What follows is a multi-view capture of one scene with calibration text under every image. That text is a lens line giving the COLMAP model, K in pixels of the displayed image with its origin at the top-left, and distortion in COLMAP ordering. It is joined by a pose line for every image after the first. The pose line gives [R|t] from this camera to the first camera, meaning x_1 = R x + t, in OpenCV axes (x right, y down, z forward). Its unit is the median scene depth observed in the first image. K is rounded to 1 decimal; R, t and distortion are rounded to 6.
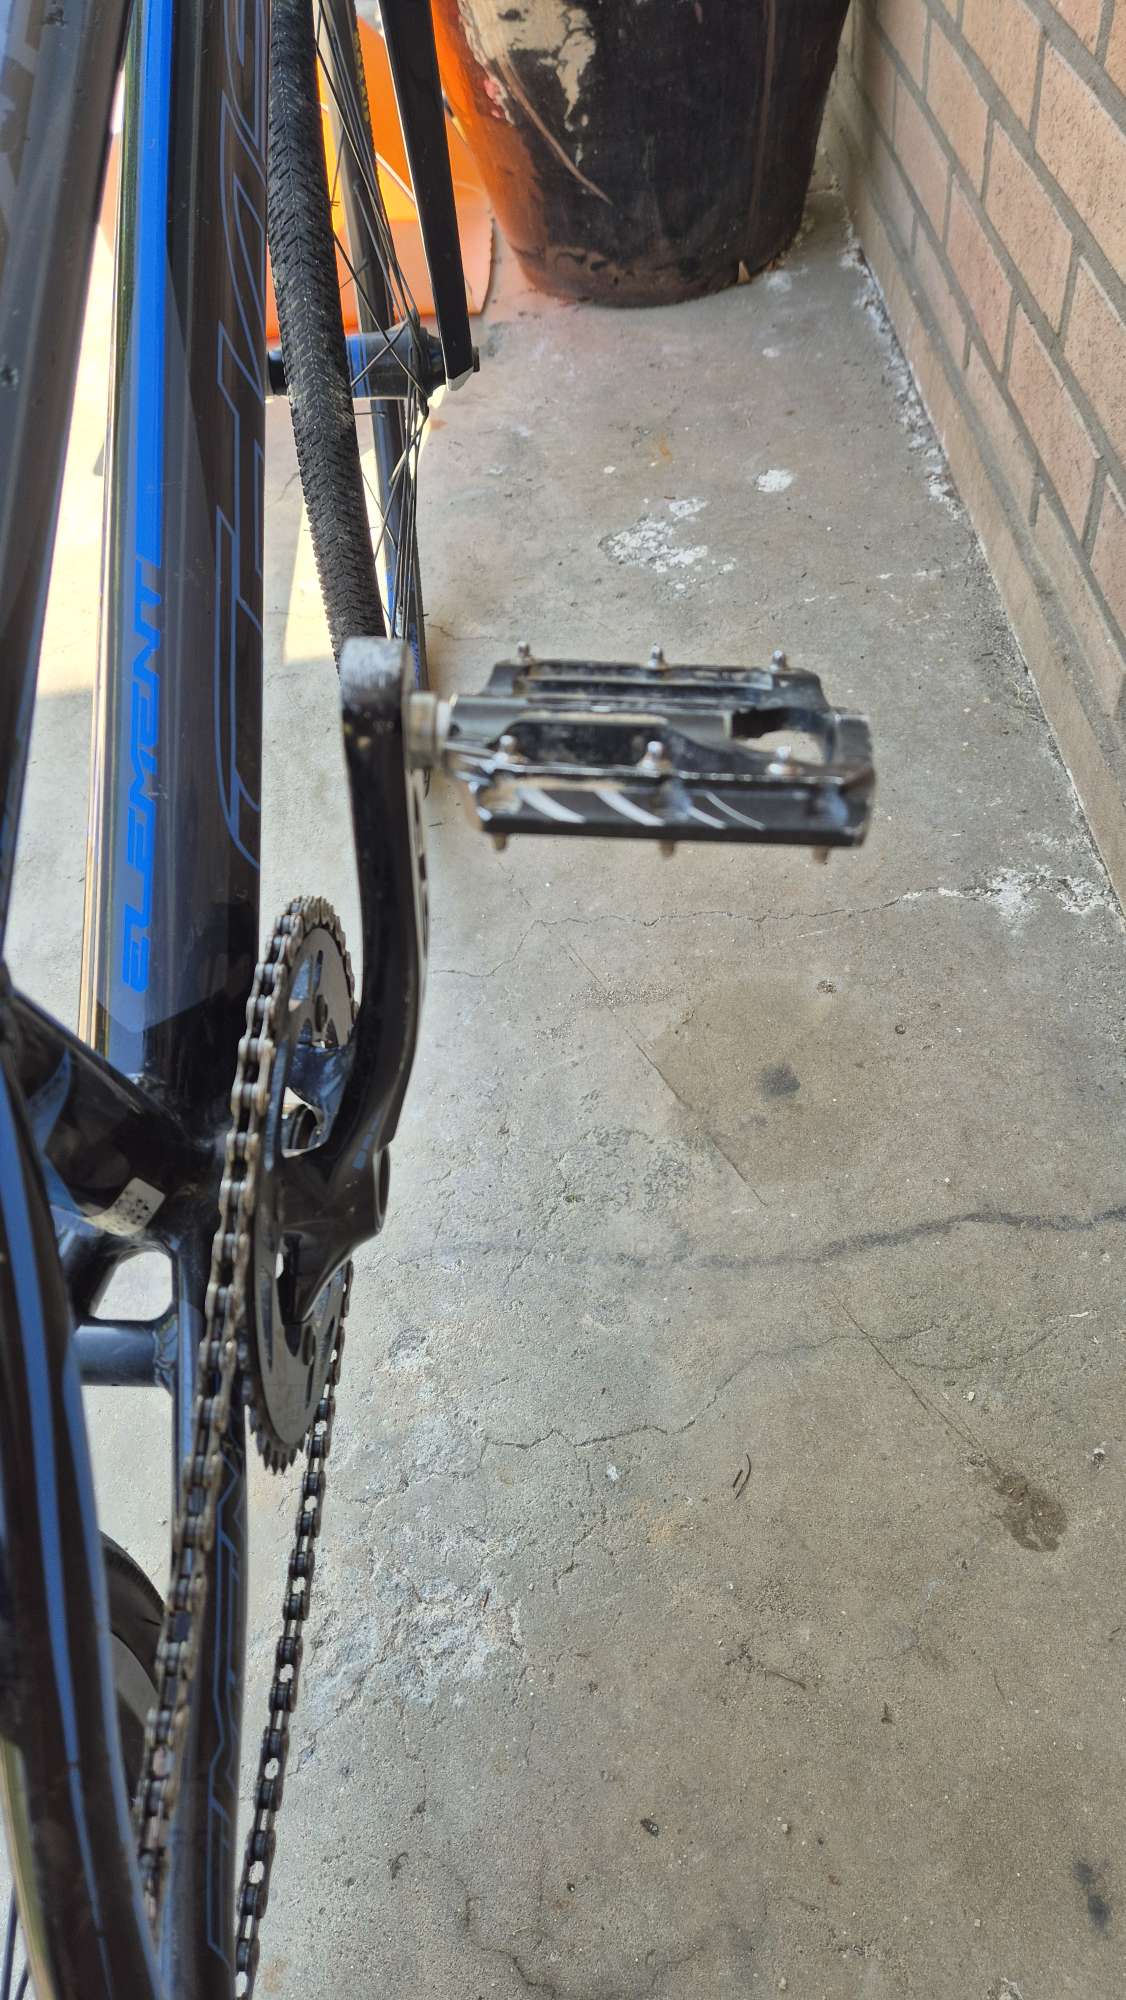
lens RADIAL K [[1348.8, 0, 554.6], [0, 1348.8, 1010.6], [0, 0, 1]] dist [0.067933, -0.077630]
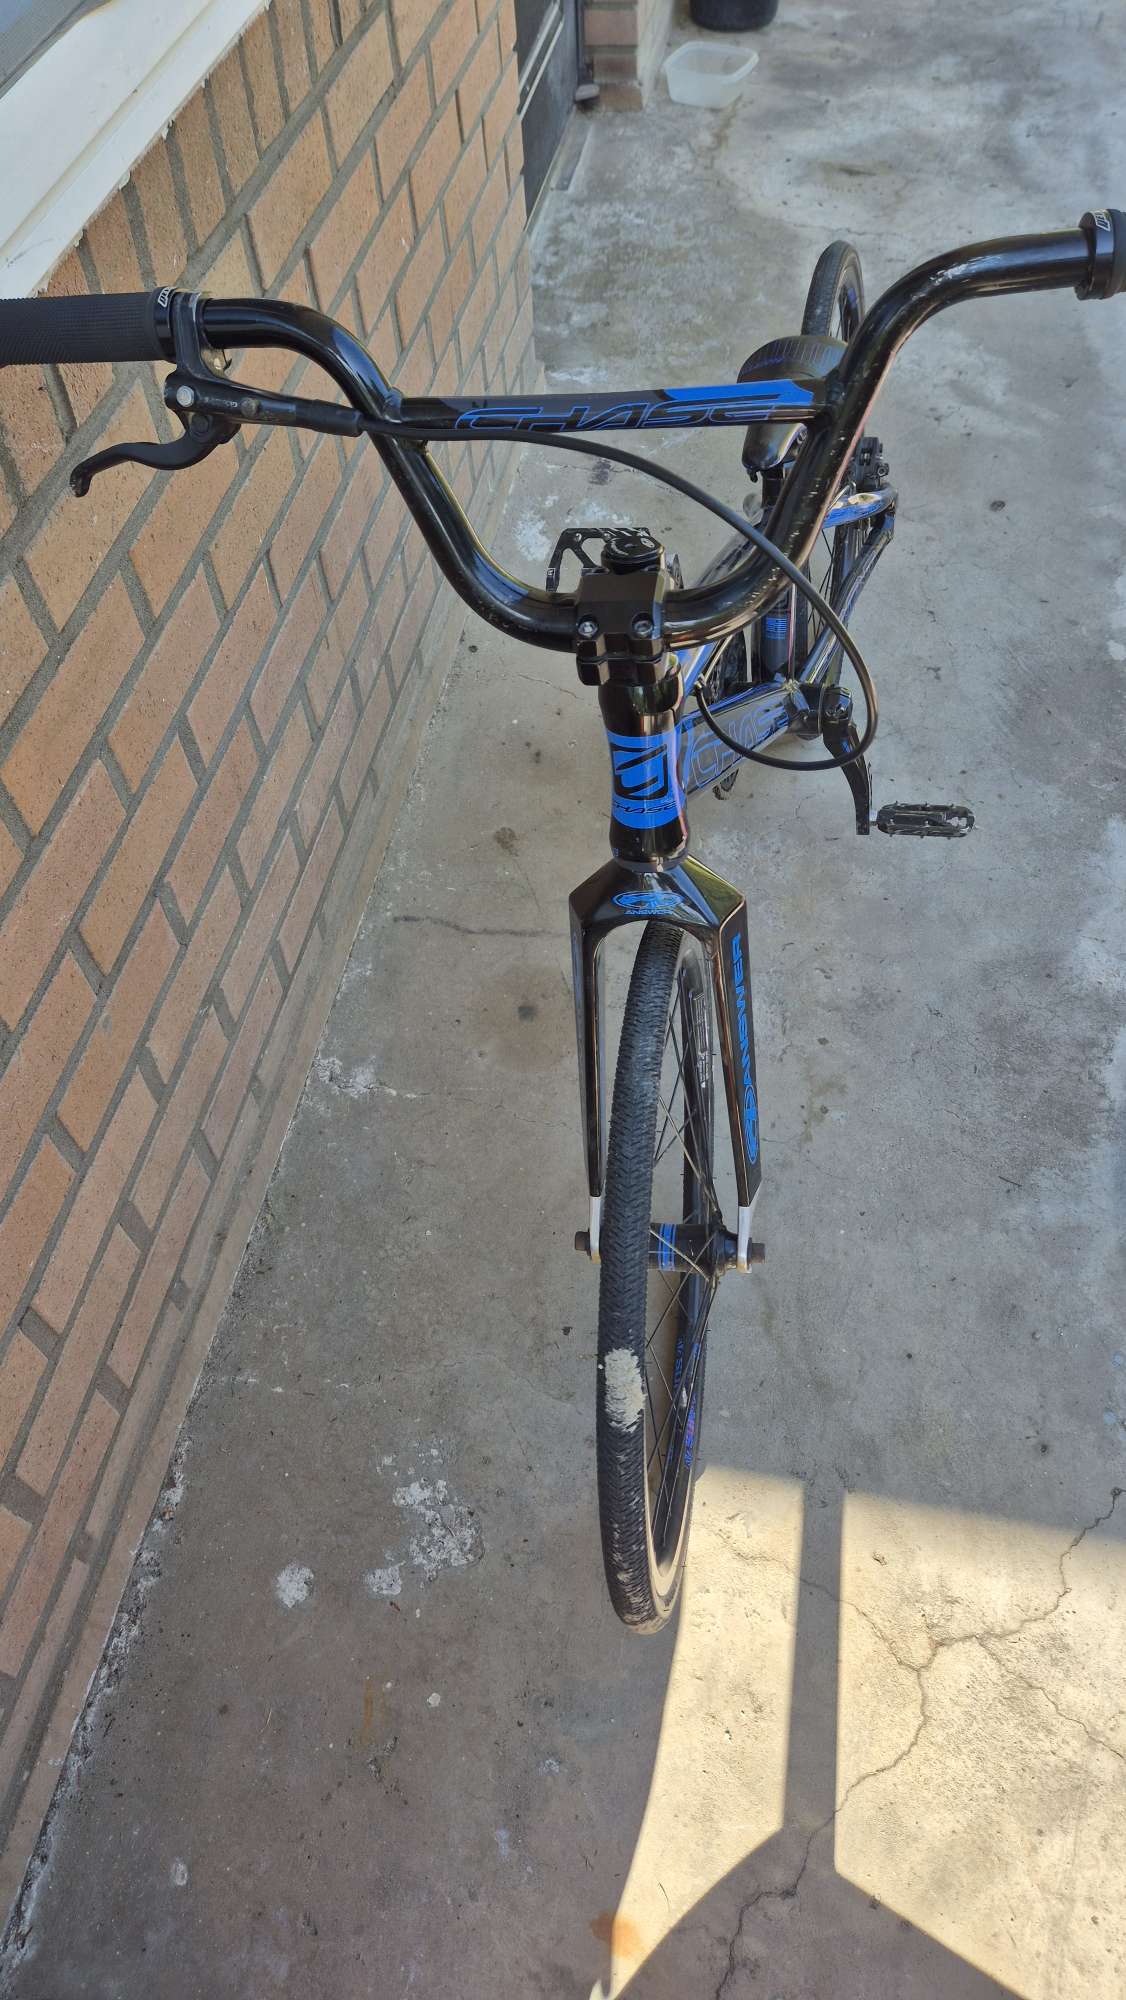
lens RADIAL K [[1343.6, 0, 562.8], [0, 1343.6, 993.2], [0, 0, 1]] dist [0.081257, -0.086119]
pose [[-0.962886, -0.075358, 0.259176, -0.359593], [0.269866, -0.251615, 0.929442, -1.628473], [-0.004828, 0.964889, 0.262613, 0.446692]]
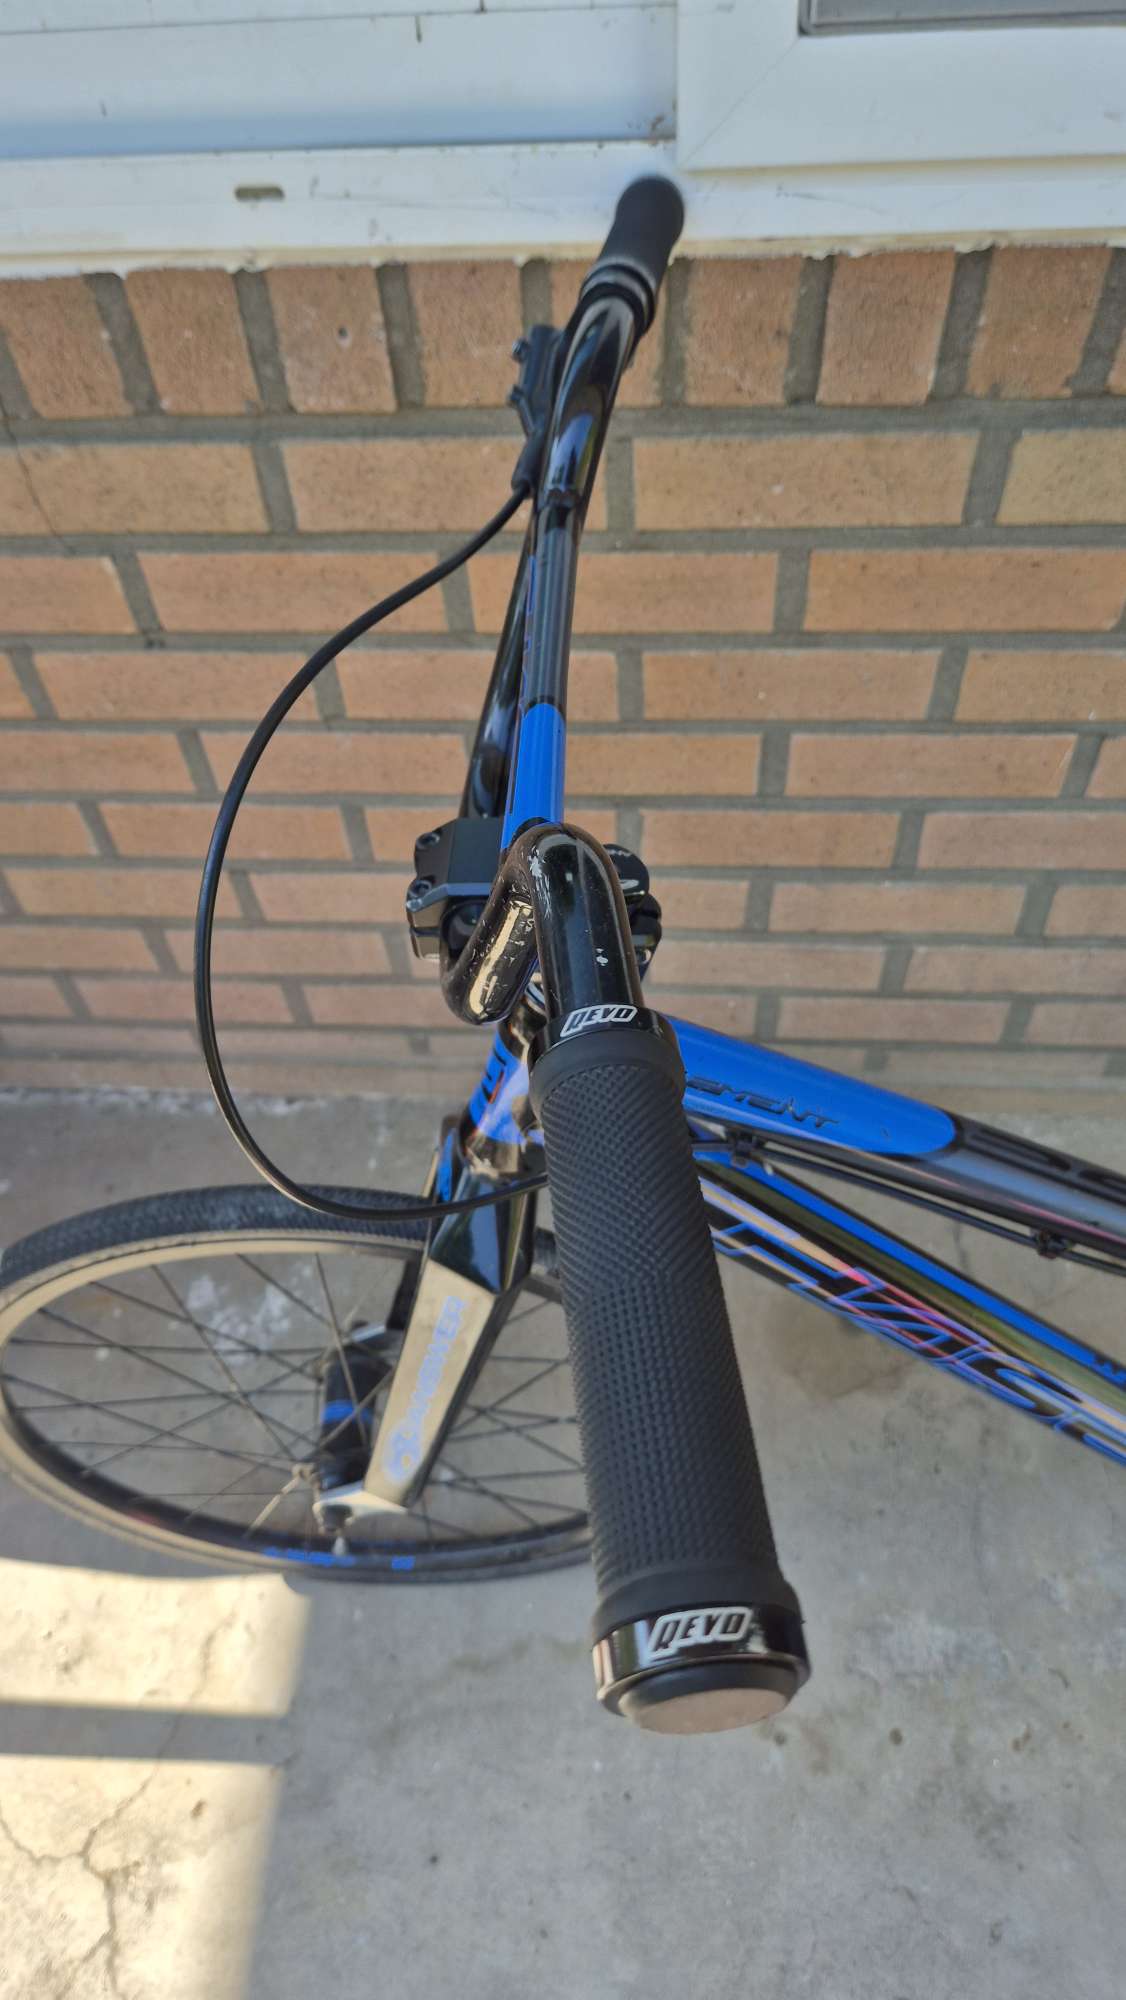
lens RADIAL K [[1370.7, 0, 545.2], [0, 1370.7, 999.4], [0, 0, 1]] dist [0.057014, -0.063647]
pose [[0.117095, -0.715343, 0.688893, -0.661671], [0.809178, 0.470885, 0.351423, -0.913571], [-0.575777, 0.516287, 0.633978, 0.010182]]
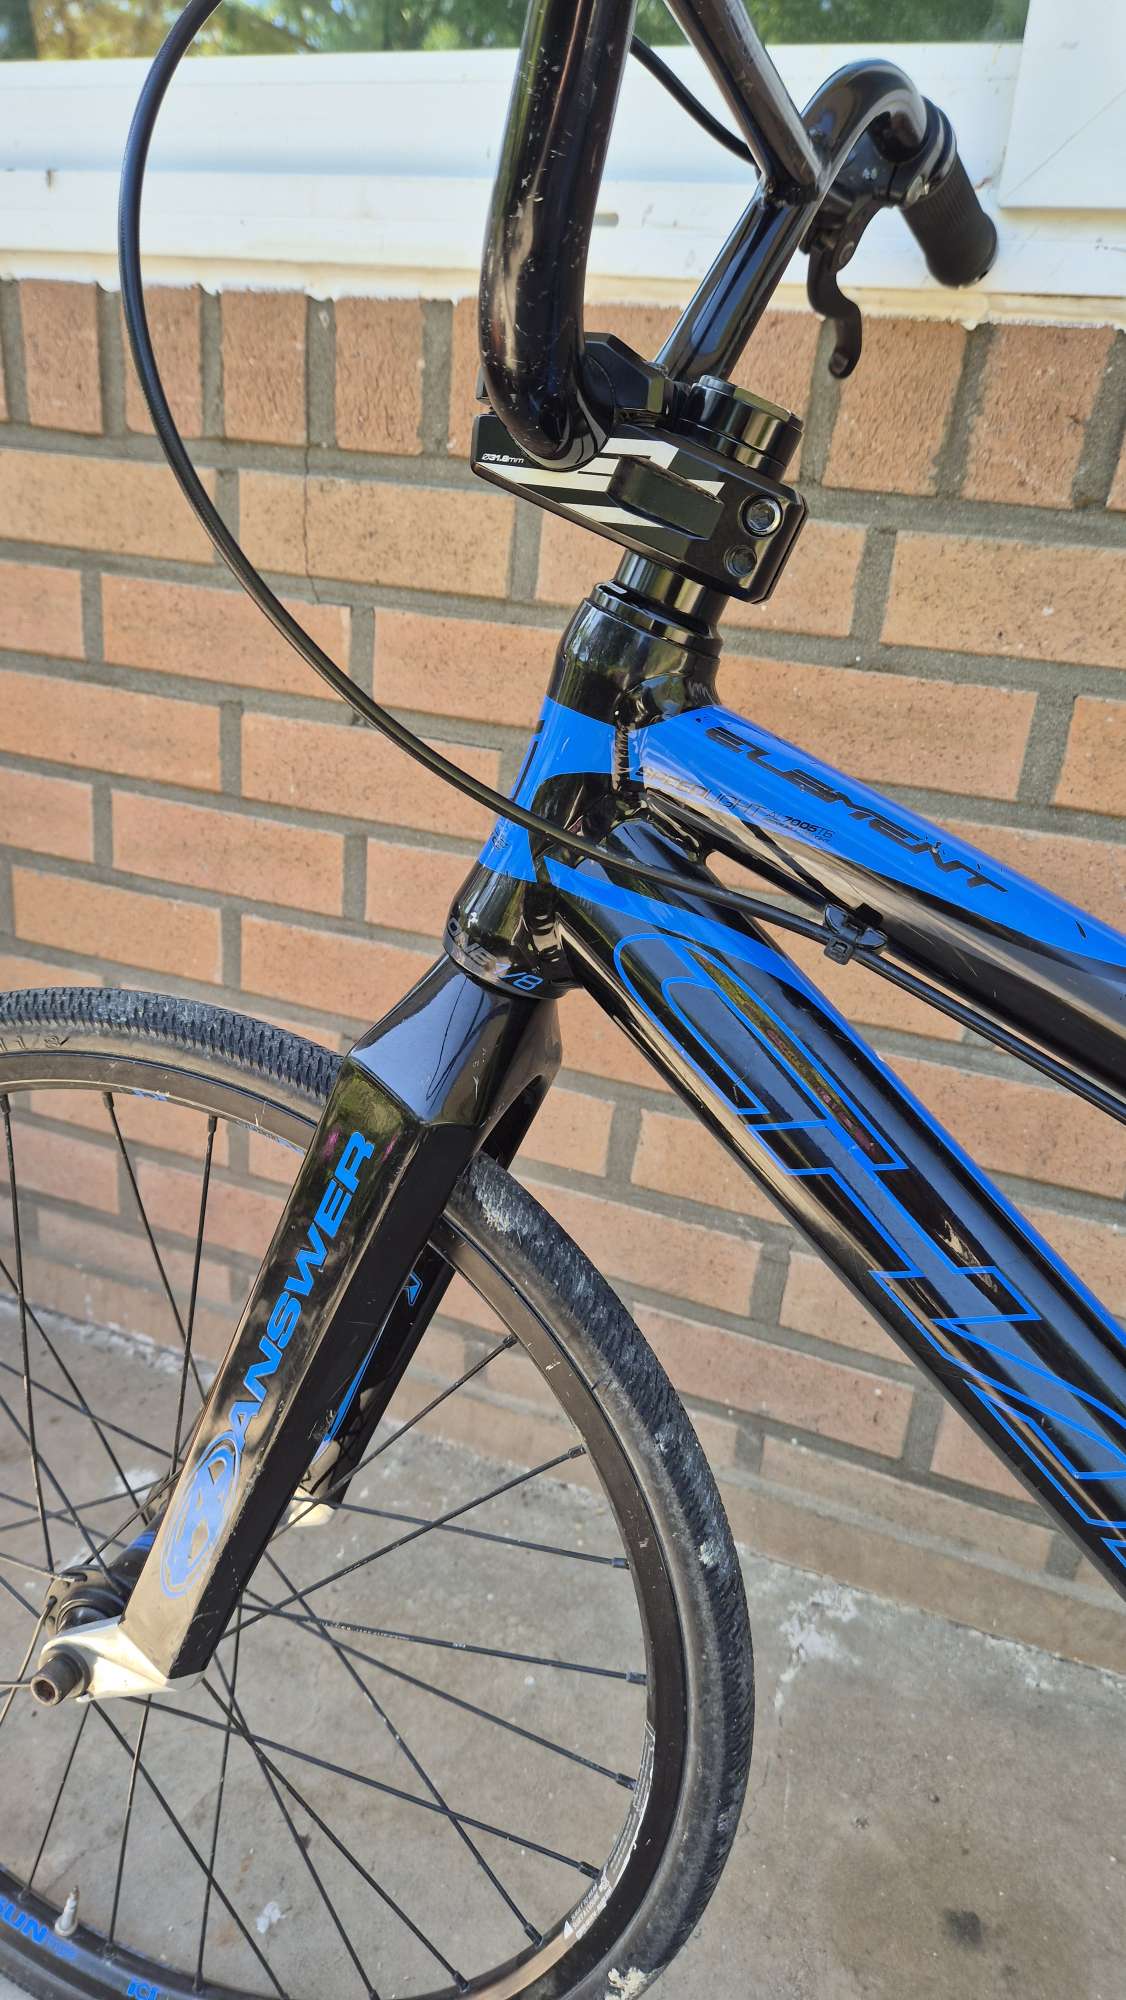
lens RADIAL K [[1350.2, 0, 547.1], [0, 1350.2, 1018.6], [0, 0, 1]] dist [0.067840, -0.072741]
pose [[0.392695, -0.188703, 0.900101, -0.668697], [0.633845, 0.764679, -0.116221, -0.489681], [-0.666357, 0.616164, 0.419894, 0.373017]]
